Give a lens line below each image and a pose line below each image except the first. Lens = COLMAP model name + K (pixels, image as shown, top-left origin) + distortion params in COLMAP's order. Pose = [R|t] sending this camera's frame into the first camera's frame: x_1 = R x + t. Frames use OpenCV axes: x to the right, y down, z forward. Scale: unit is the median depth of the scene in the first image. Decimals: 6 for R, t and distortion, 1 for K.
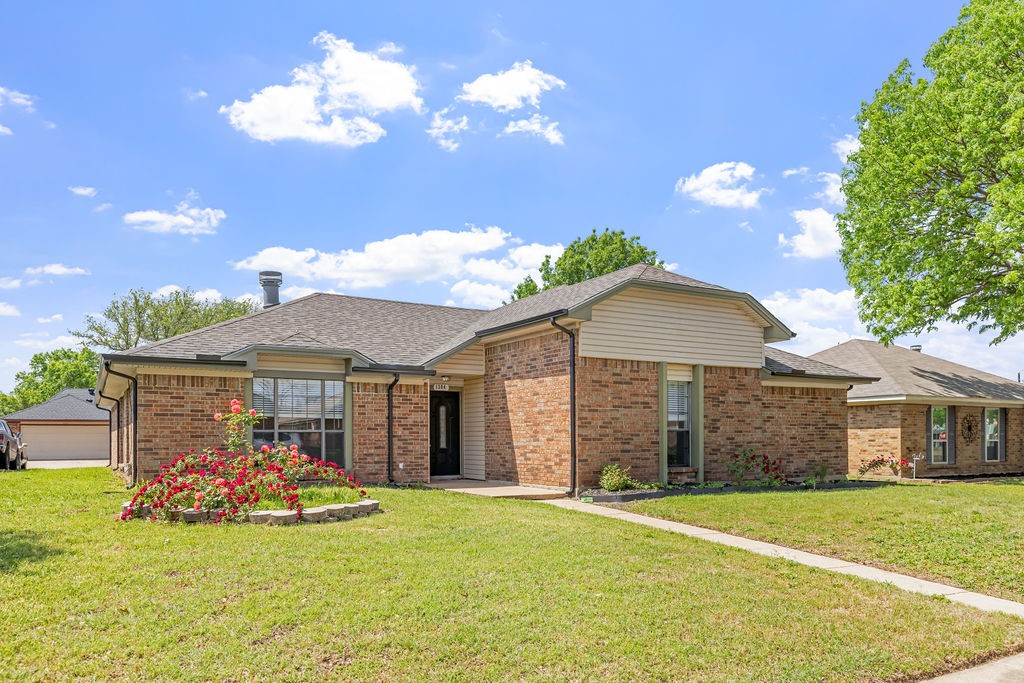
lens RADIAL K [[728.8, 0, 512.0], [0, 728.8, 341.5], [0, 0, 1]] dist [0.006301, 0.001160]
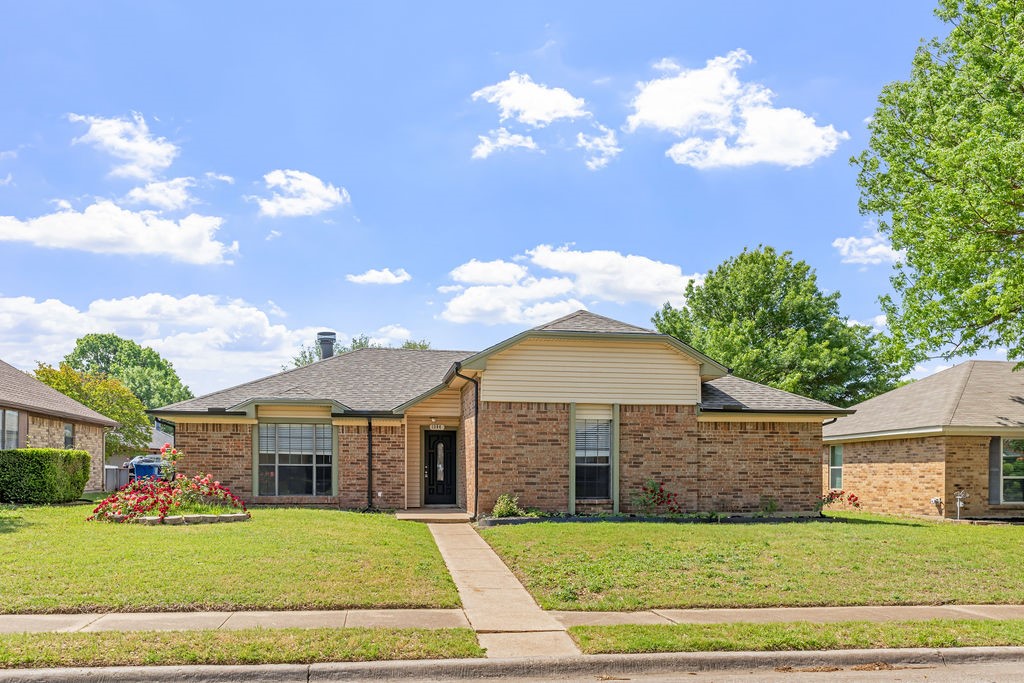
lens RADIAL K [[826.7, 0, 512.0], [0, 826.7, 341.5], [0, 0, 1]] dist [-0.008420, -0.001813]
pose [[0.931860, -0.051688, -0.359117, 0.557284], [0.041888, 0.998508, -0.035023, -0.023991], [0.360392, 0.017594, 0.932635, -0.195265]]
